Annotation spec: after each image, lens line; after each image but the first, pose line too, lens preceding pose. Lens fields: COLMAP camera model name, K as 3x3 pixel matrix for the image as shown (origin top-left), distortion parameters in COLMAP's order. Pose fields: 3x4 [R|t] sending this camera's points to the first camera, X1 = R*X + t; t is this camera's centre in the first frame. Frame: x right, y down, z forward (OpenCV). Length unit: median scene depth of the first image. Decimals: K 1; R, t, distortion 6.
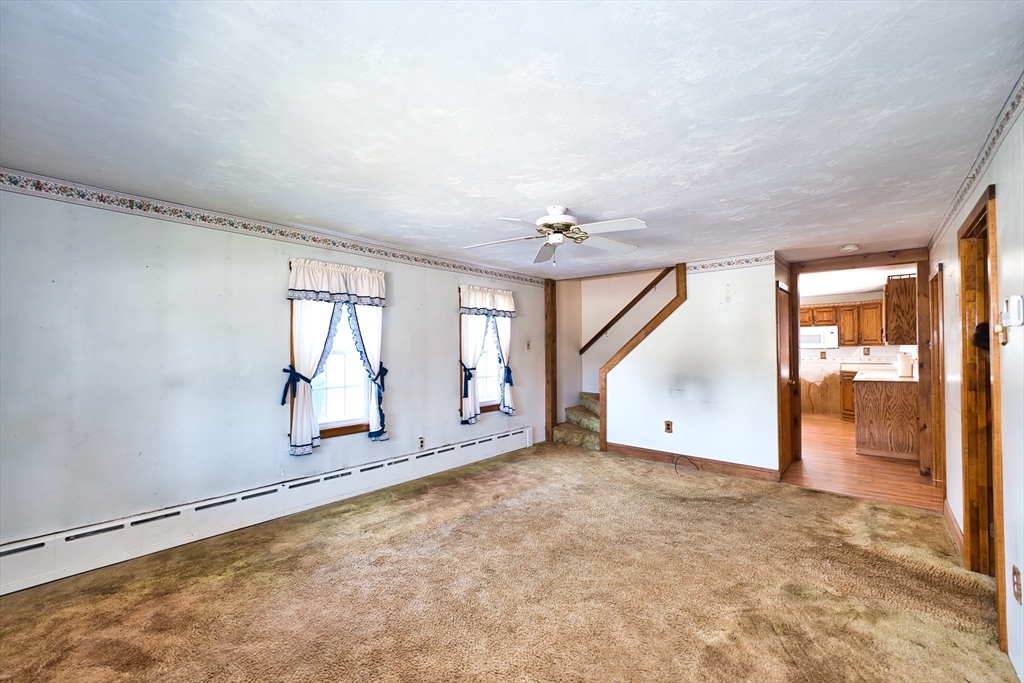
lens RADIAL K [[422.2, 0, 512.2], [0, 422.2, 346.9], [0, 0, 1]] dist [-0.004185, 0.000547]
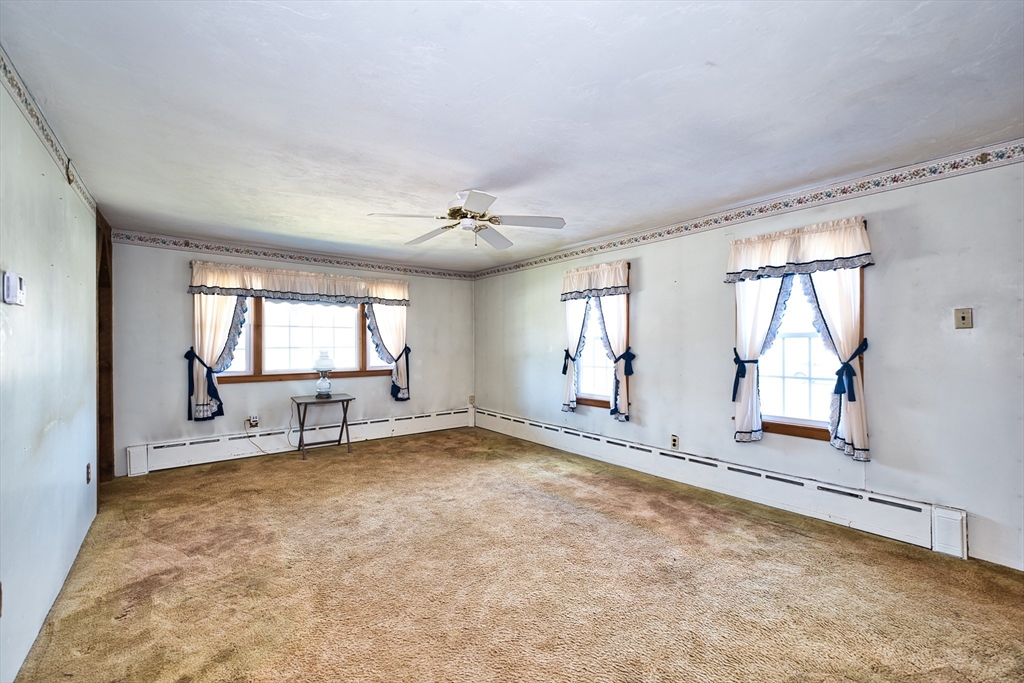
lens RADIAL K [[422.2, 0, 502.0], [0, 422.2, 340.6], [0, 0, 1]] dist [-0.004185, 0.000547]
pose [[-0.202640, 0.011894, -0.979181, 0.714224], [0.025616, 0.999648, 0.006841, 0.004018], [0.978918, -0.023696, -0.202874, 0.837964]]
